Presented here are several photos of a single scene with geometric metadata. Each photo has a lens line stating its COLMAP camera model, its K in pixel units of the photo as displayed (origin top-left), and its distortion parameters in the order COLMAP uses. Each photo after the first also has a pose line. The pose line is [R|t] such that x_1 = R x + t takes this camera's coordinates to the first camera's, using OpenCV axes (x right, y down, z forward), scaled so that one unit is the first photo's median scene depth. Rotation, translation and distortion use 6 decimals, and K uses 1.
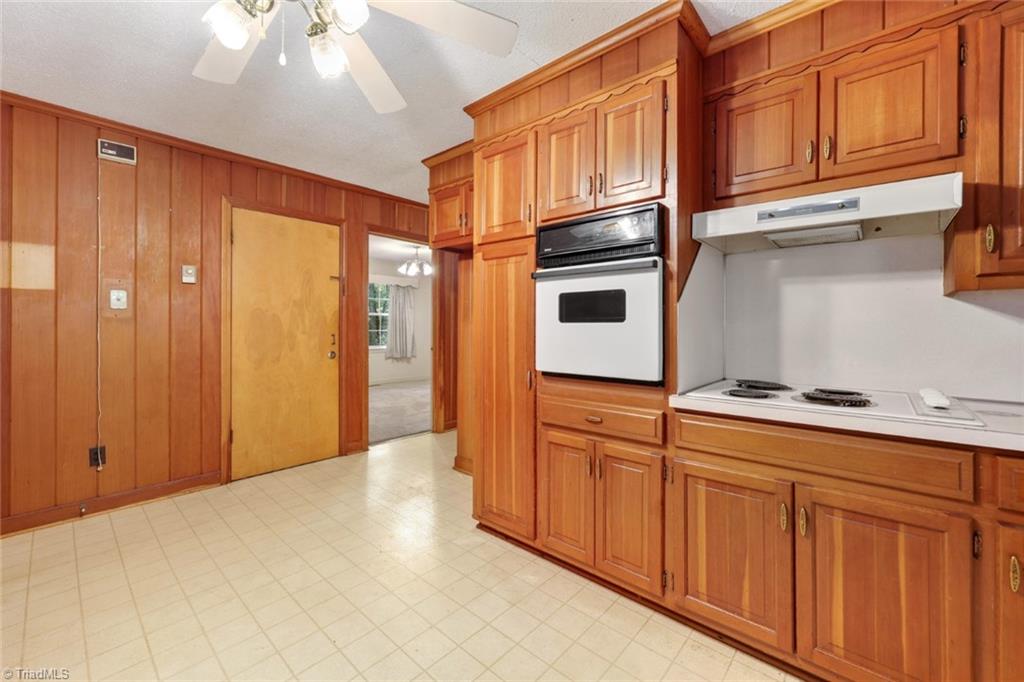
lens RADIAL K [[419.3, 0, 508.9], [0, 419.3, 324.3], [0, 0, 1]] dist [-0.013307, 0.000119]
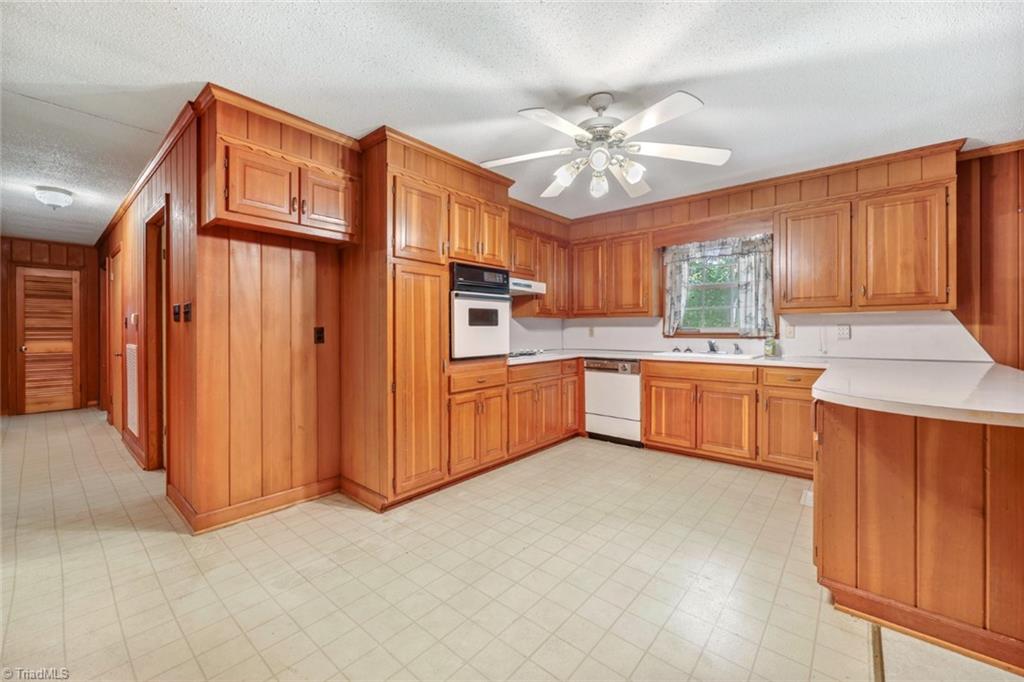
lens RADIAL K [[396.9, 0, 533.2], [0, 396.9, 332.6], [0, 0, 1]] dist [-0.009336, -0.000116]
pose [[-0.061568, -0.014653, 0.997995, -1.230965], [-0.000883, 0.999893, 0.014626, -0.000820], [-0.998103, 0.000019, -0.061574, 0.730426]]
